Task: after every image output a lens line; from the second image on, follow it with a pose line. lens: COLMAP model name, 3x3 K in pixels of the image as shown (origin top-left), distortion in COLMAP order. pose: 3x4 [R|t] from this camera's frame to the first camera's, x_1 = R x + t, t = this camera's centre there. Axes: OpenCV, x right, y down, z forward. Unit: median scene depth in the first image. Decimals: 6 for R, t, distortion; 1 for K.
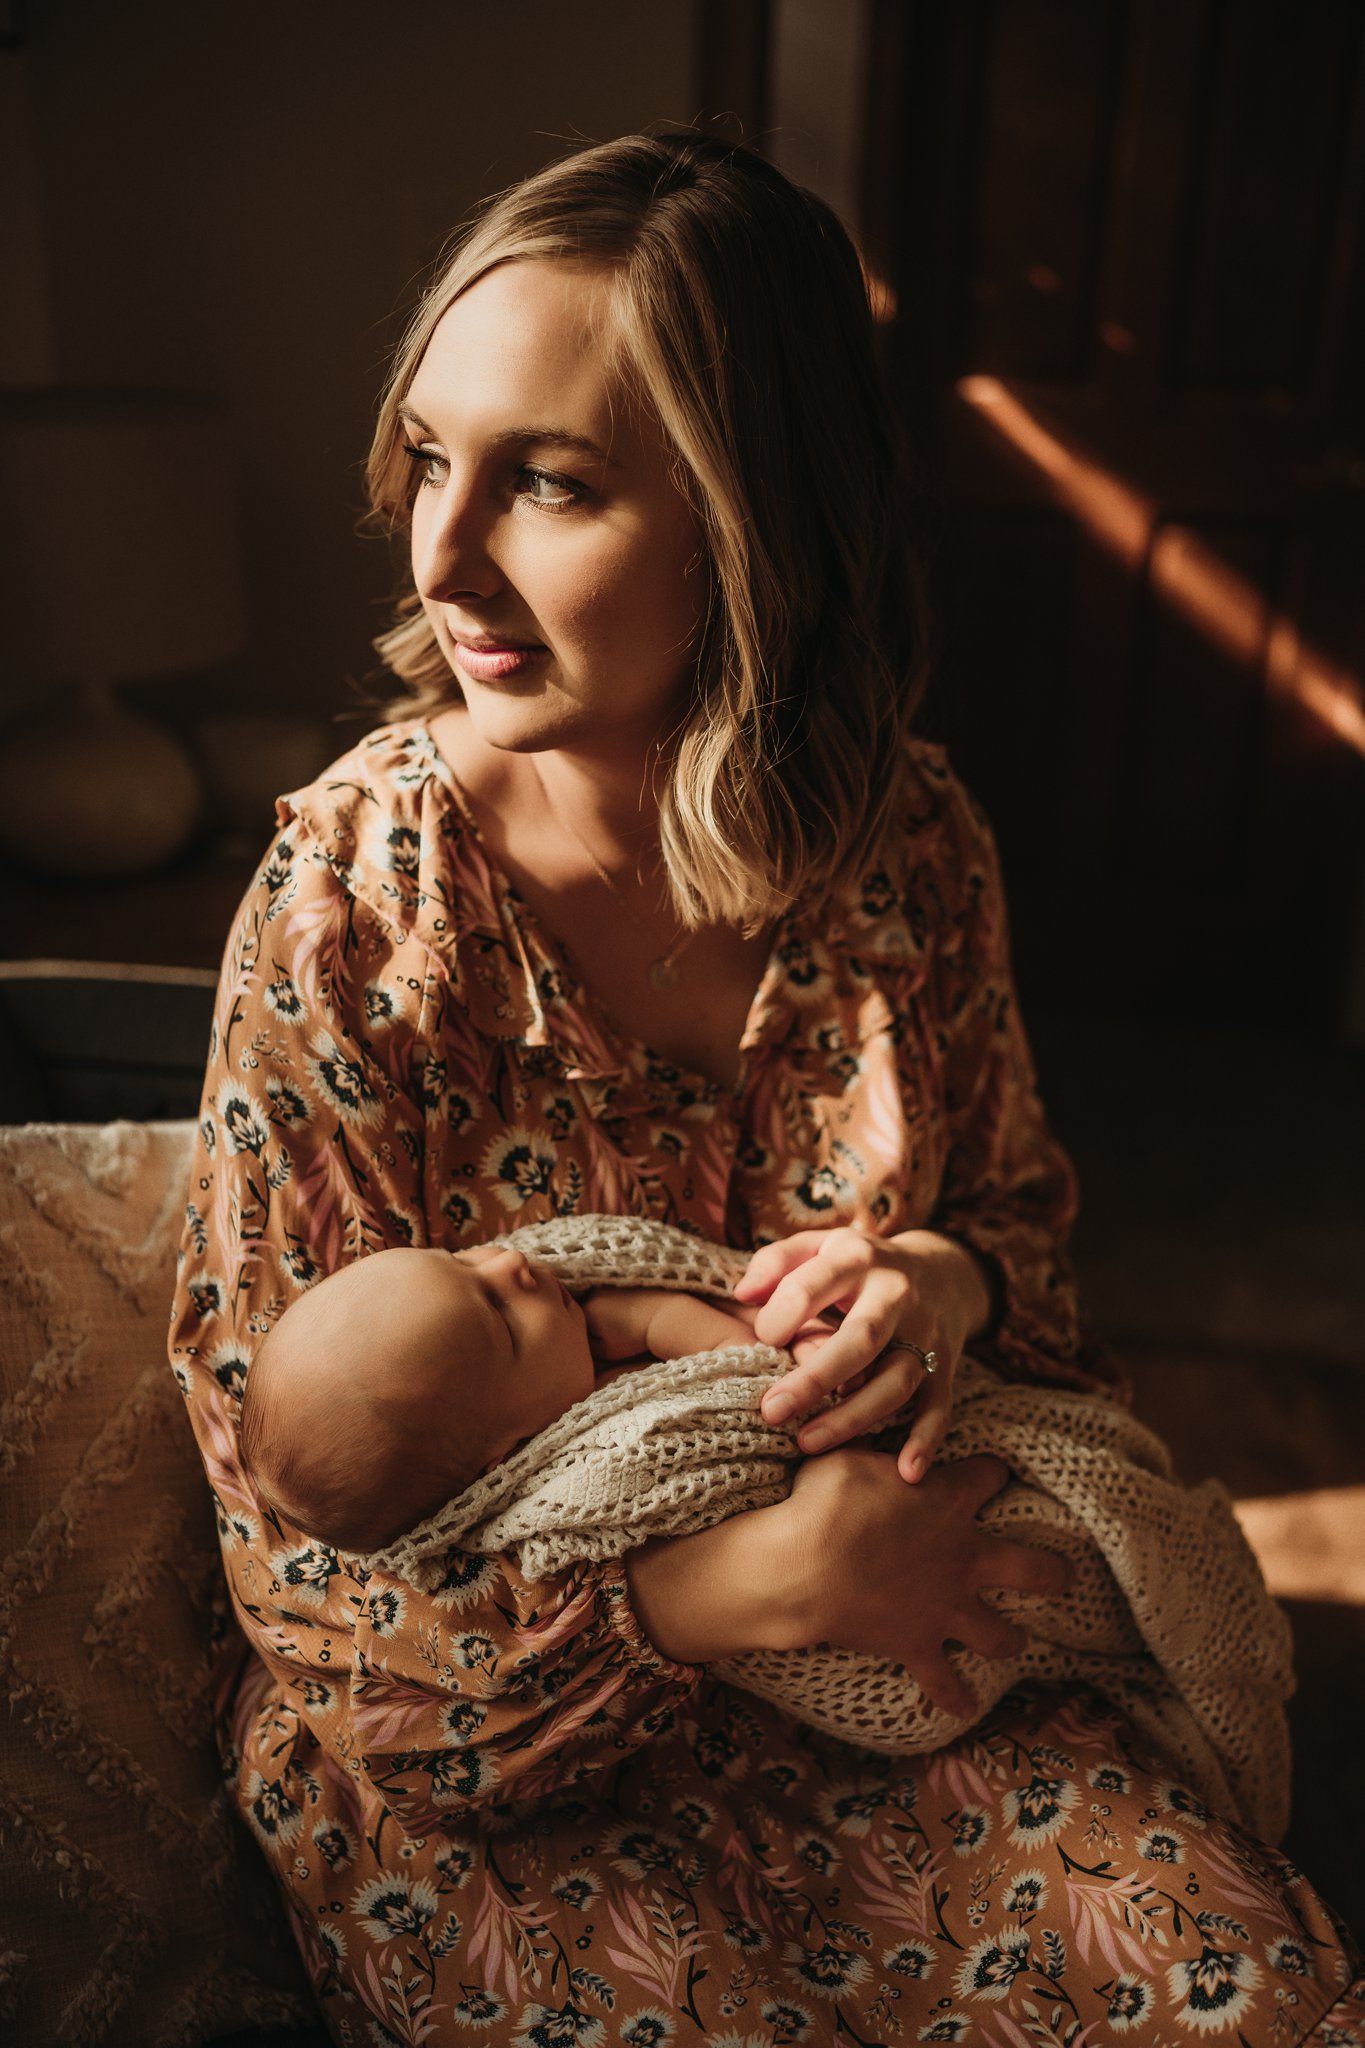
lens RADIAL K [[2183.6, 0, 749.1], [0, 2183.6, 1020.5], [0, 0, 1]] dist [0.009938, 0.008761]
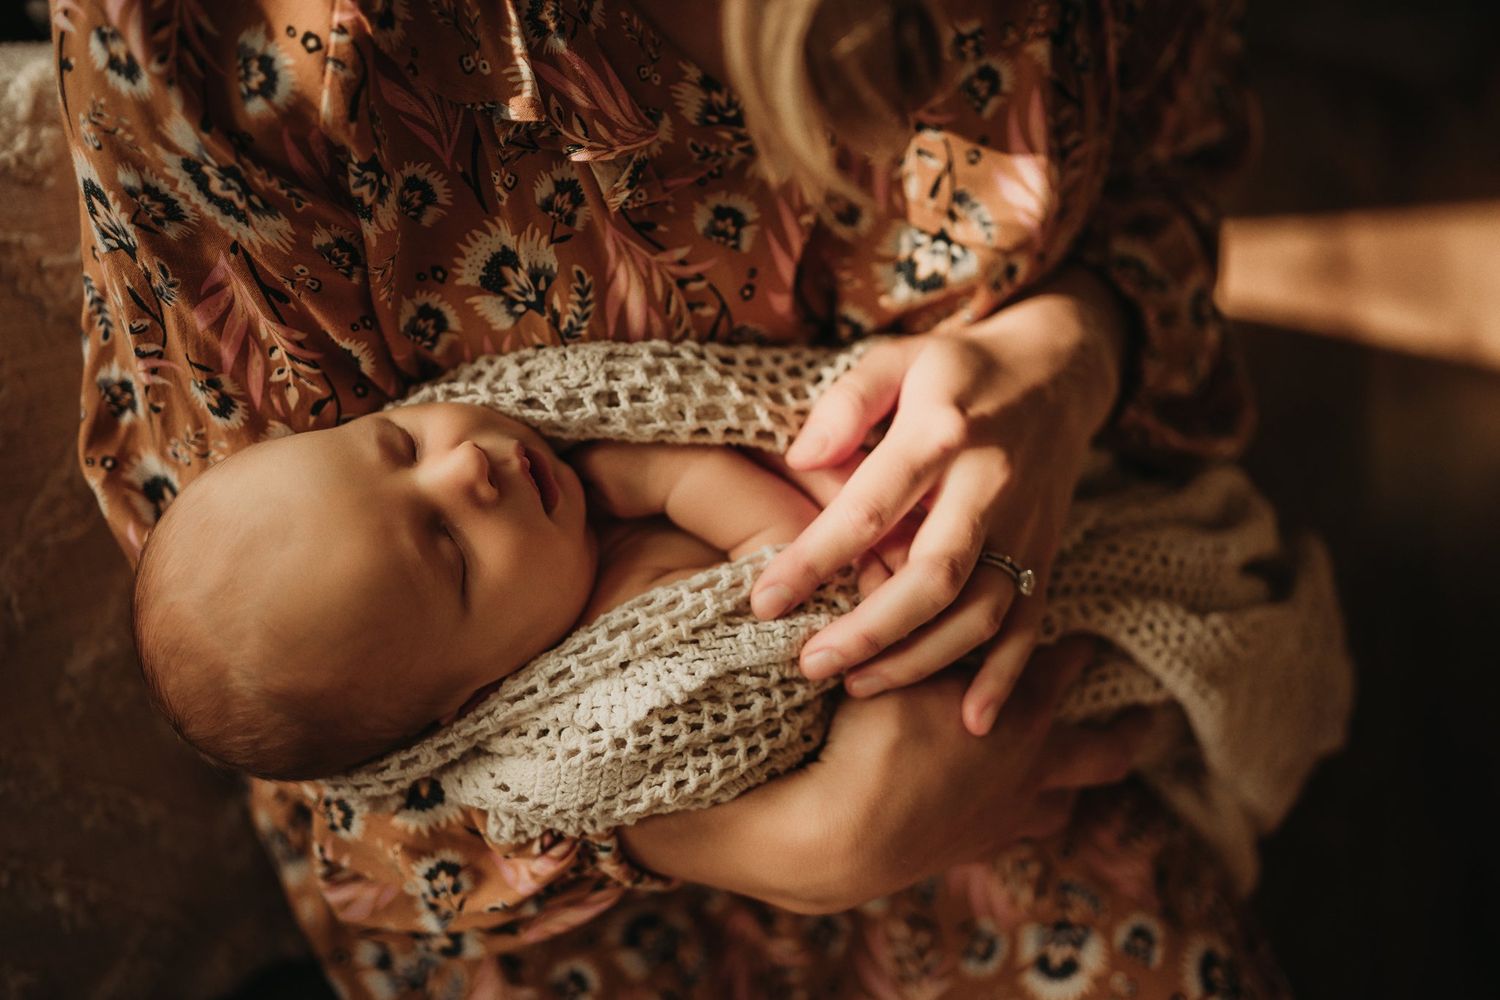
lens RADIAL K [[1443.3, 0, 757.1], [0, 1443.3, 534.0], [0, 0, 1]] dist [0.074860, -0.169502]
pose [[0.993160, 0.102897, -0.055182, 0.014813], [-0.055737, 0.833095, 0.550315, -0.137743], [0.102598, -0.543475, 0.833132, 0.572449]]
